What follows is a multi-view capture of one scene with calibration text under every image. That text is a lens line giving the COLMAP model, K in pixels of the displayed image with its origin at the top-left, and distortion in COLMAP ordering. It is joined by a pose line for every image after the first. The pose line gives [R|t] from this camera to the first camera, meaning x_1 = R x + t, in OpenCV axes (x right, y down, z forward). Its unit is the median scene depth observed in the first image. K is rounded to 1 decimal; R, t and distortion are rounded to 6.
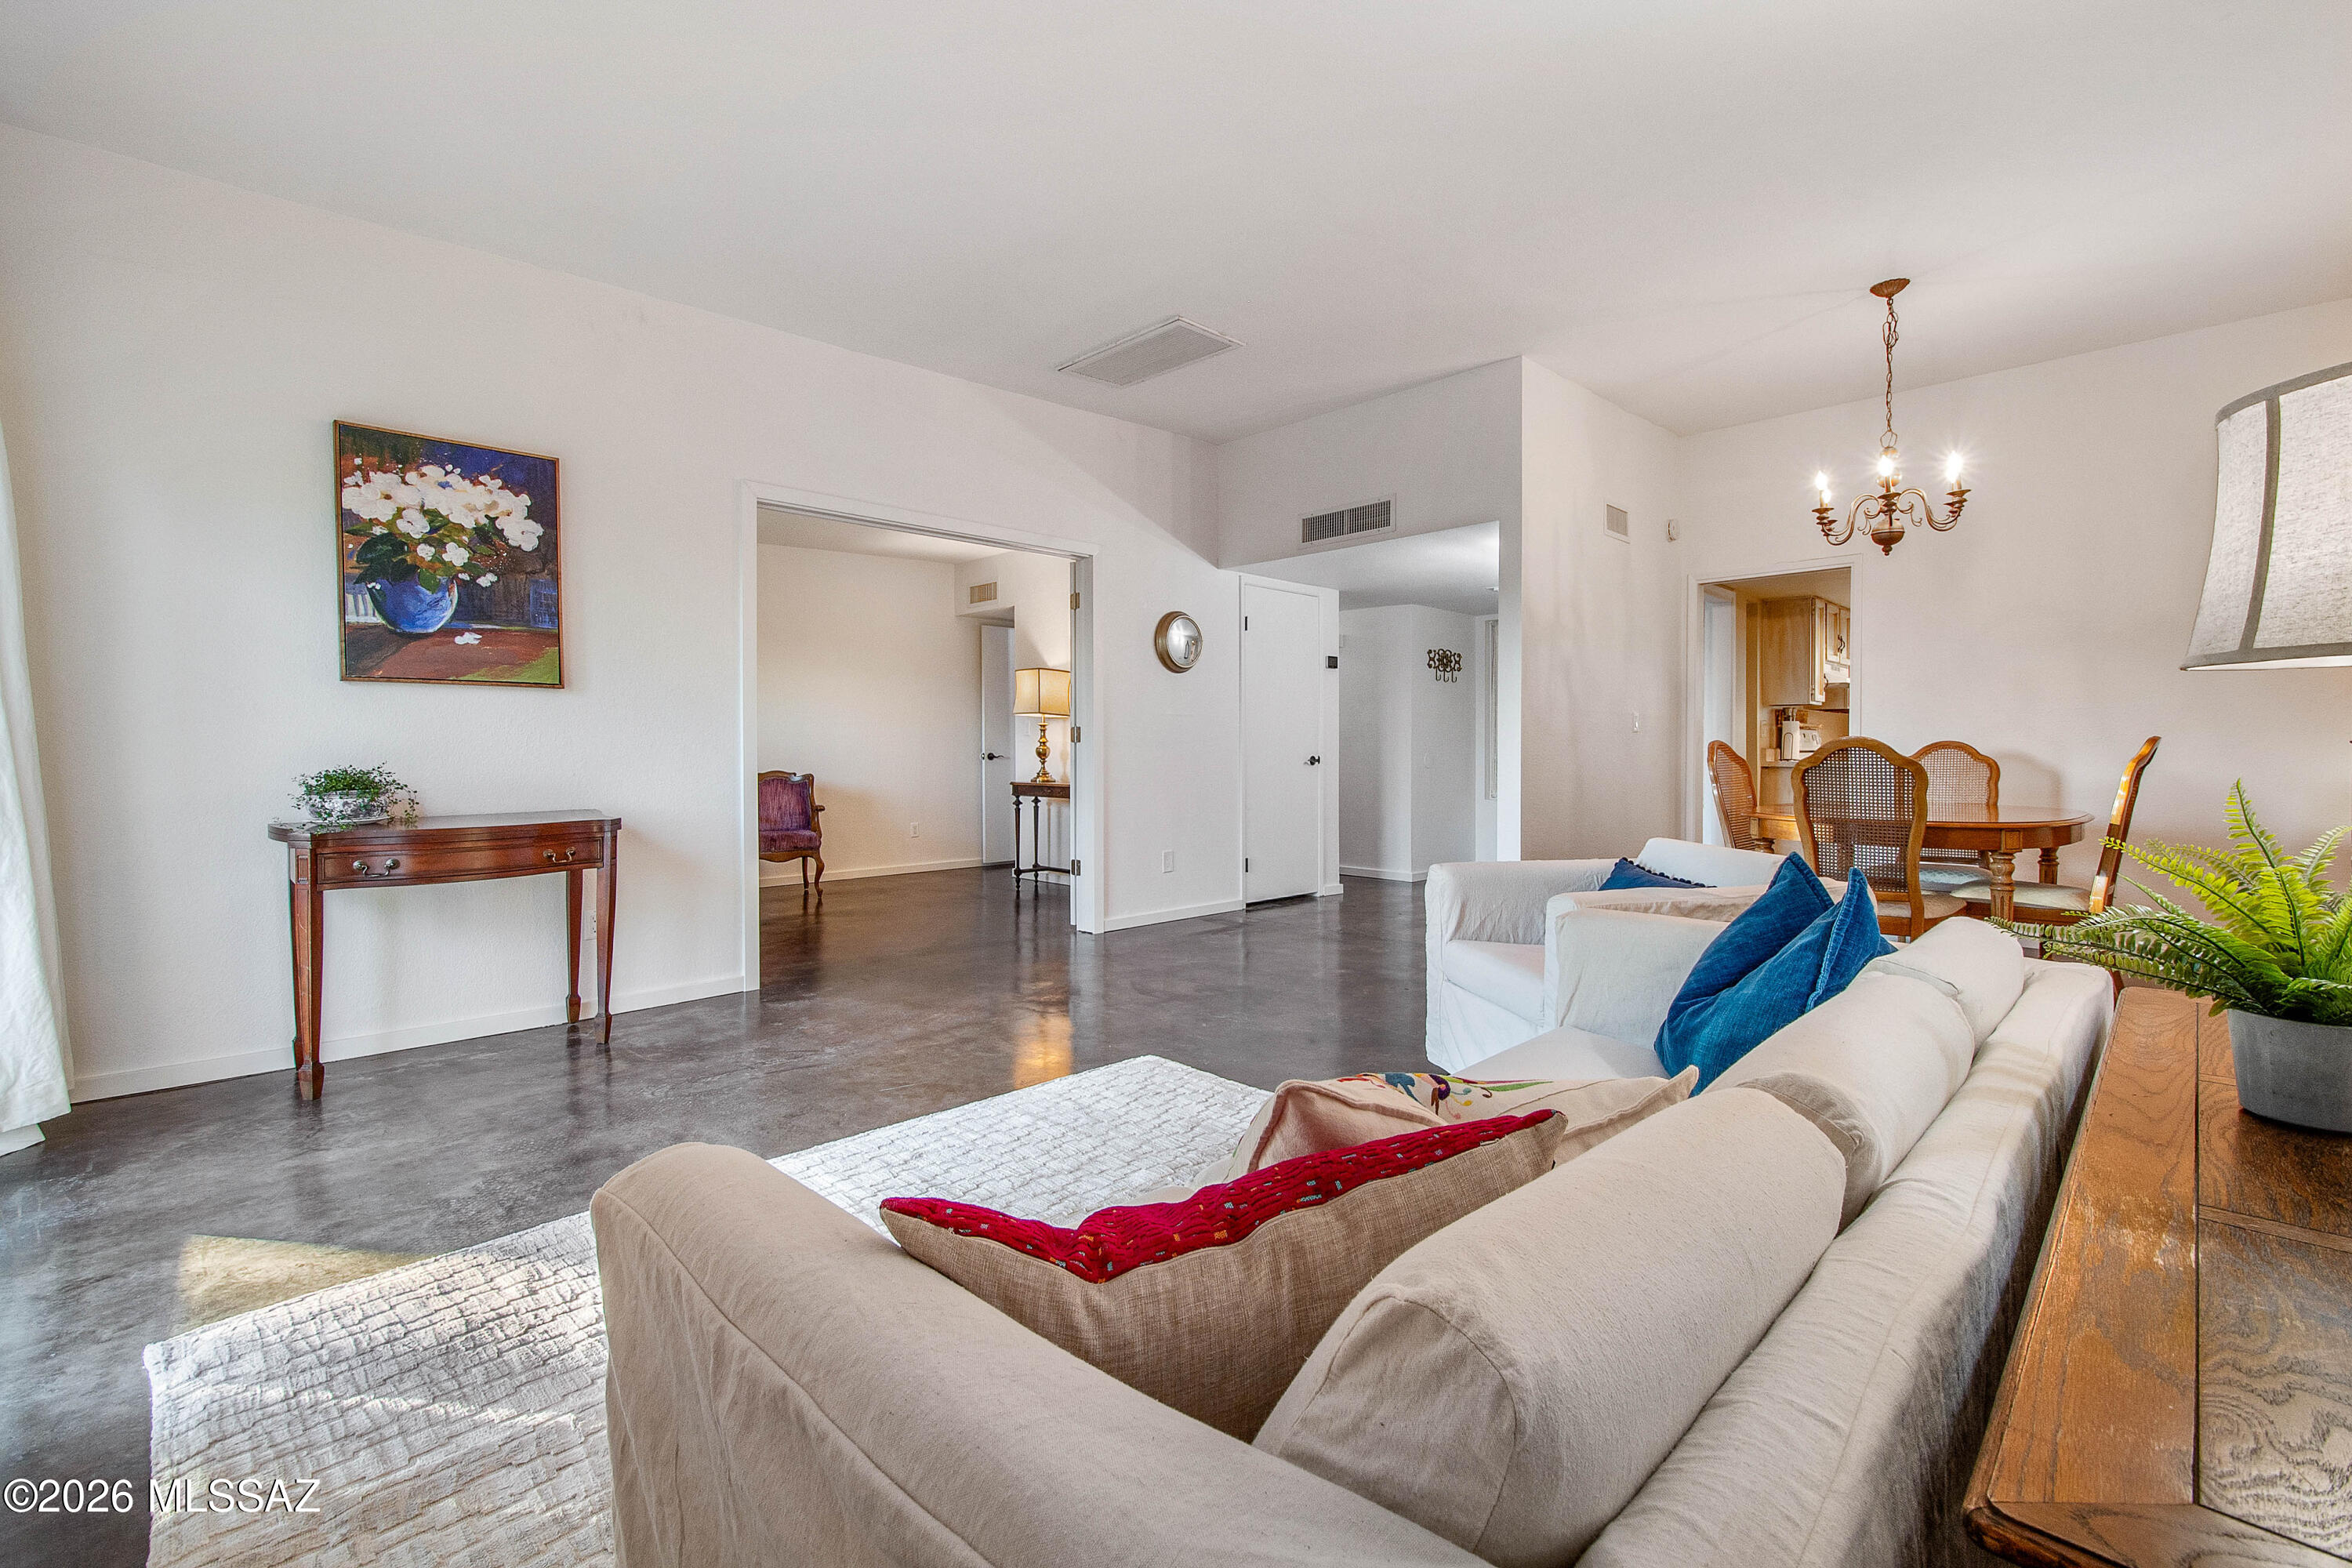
lens RADIAL K [[1049.2, 0, 1171.1], [0, 1049.2, 772.7], [0, 0, 1]] dist [0.013660, 0.000162]
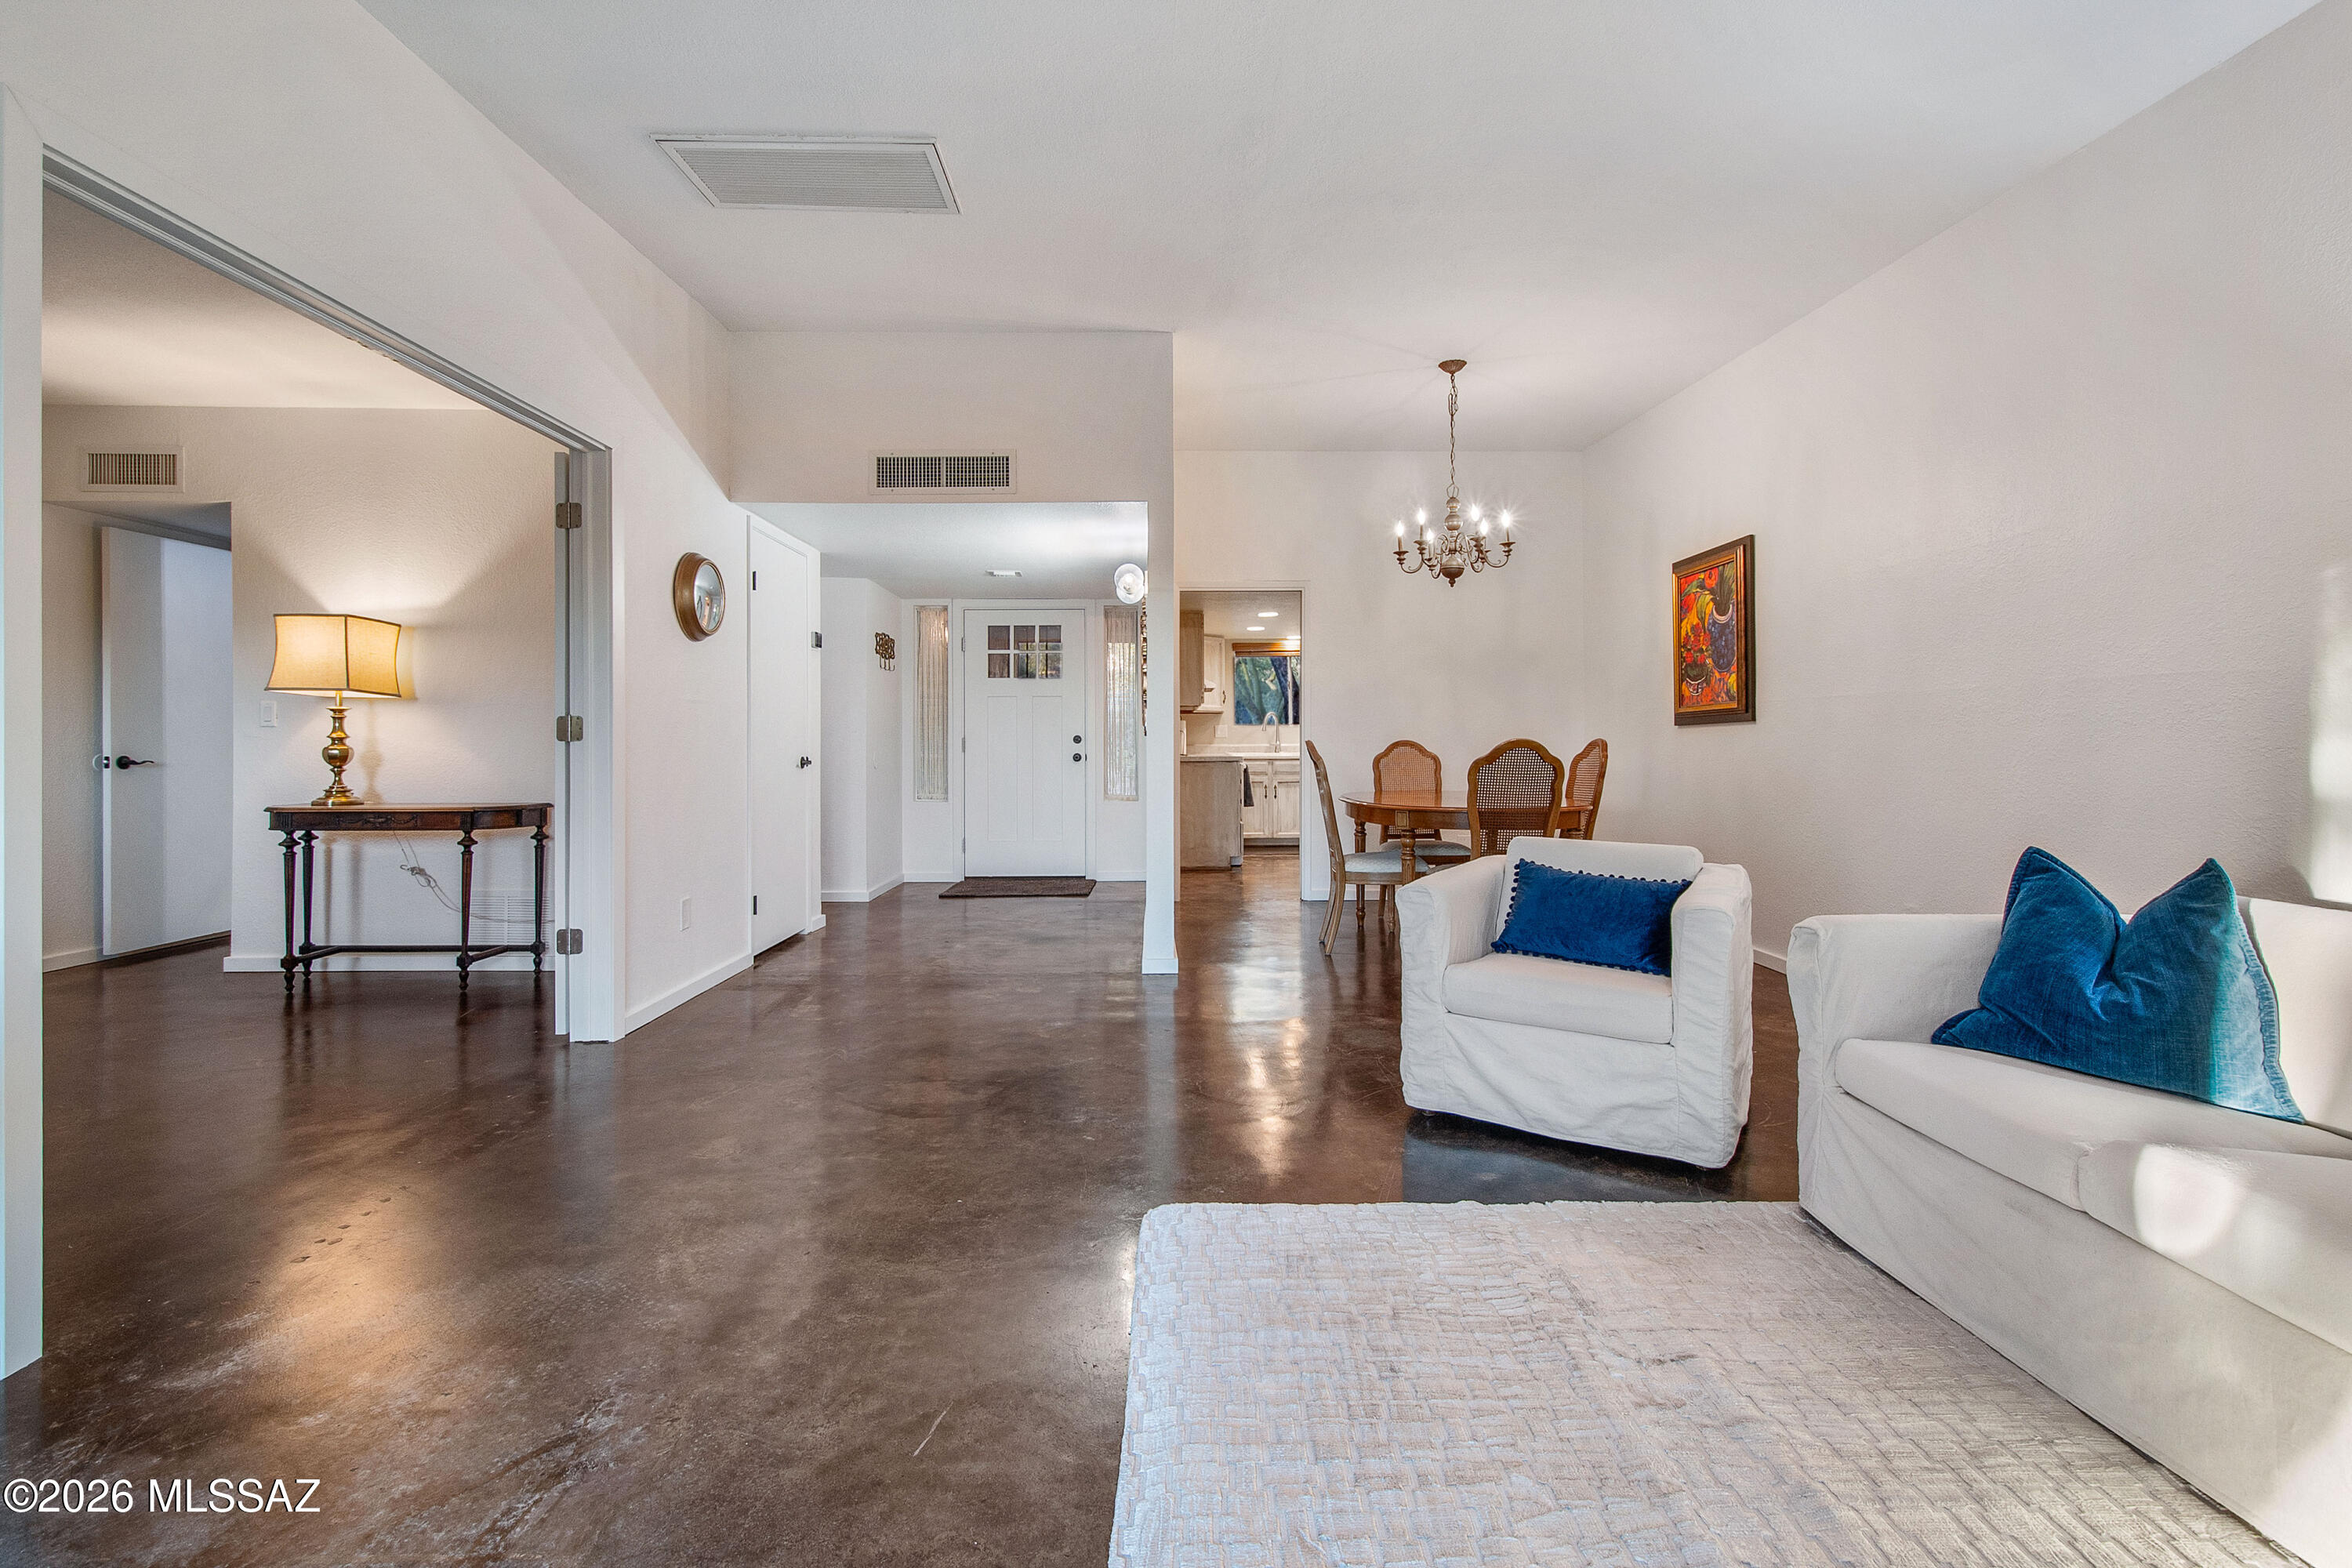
lens RADIAL K [[1049.2, 0, 1199.9], [0, 1049.2, 741.2], [0, 0, 1]] dist [0.013660, 0.000162]
pose [[0.684110, 0.000183, 0.729378, -0.286696], [0.017754, 0.999699, -0.016904, -0.010926], [-0.729162, 0.024514, 0.683902, 0.292197]]
